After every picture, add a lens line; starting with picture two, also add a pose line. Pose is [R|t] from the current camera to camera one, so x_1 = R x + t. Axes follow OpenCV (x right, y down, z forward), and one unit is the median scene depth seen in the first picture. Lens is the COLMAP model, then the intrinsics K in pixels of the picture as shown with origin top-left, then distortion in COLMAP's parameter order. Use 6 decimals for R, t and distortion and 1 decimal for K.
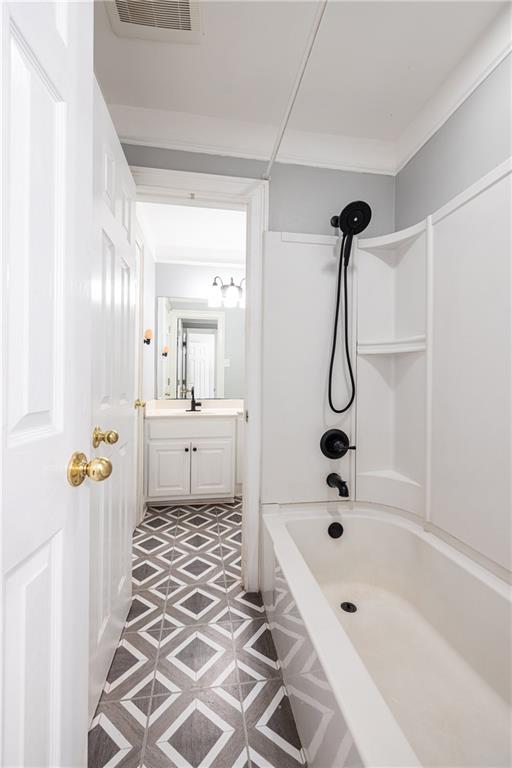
lens RADIAL K [[325.3, 0, 253.4], [0, 325.3, 382.5], [0, 0, 1]] dist [0.003703, 0.000257]
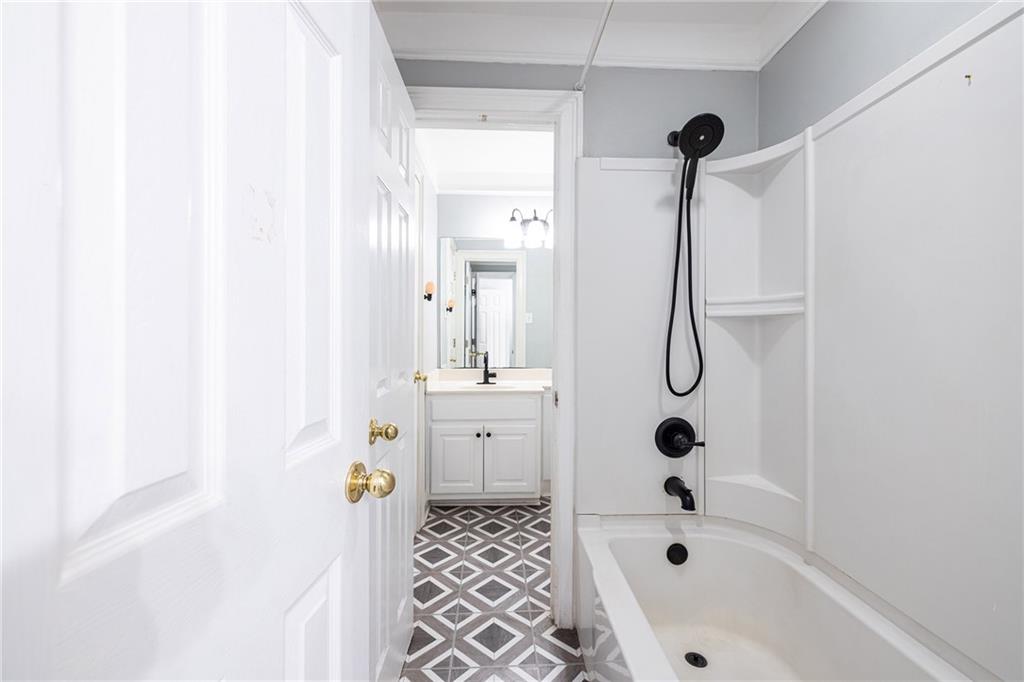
lens RADIAL K [[432.1, 0, 512.4], [0, 432.1, 337.9], [0, 0, 1]] dist [0.003063, 0.000502]
pose [[0.992898, -0.007047, -0.118764, -0.000745], [0.007190, 0.999974, 0.000773, -0.042477], [0.118755, -0.001621, 0.992922, -0.025678]]
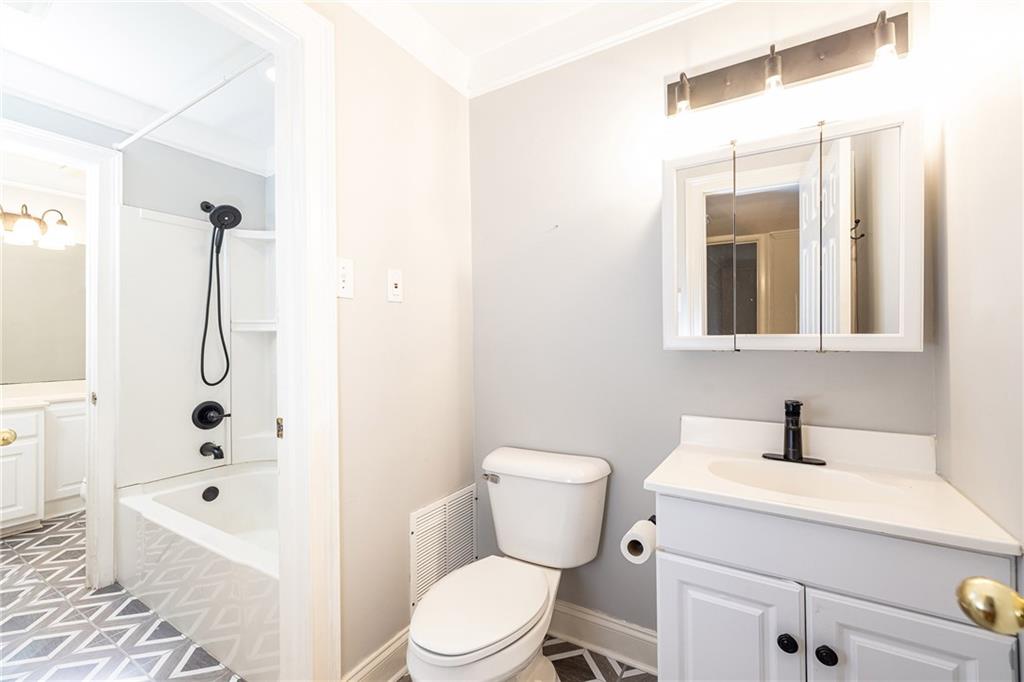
lens RADIAL K [[432.1, 0, 512.4], [0, 432.1, 337.9], [0, 0, 1]] dist [0.003063, 0.000502]
pose [[0.653178, -0.009875, 0.757140, -0.175347], [0.018538, 0.999824, -0.002953, -0.041622], [-0.756978, 0.015964, 0.653246, -0.700003]]
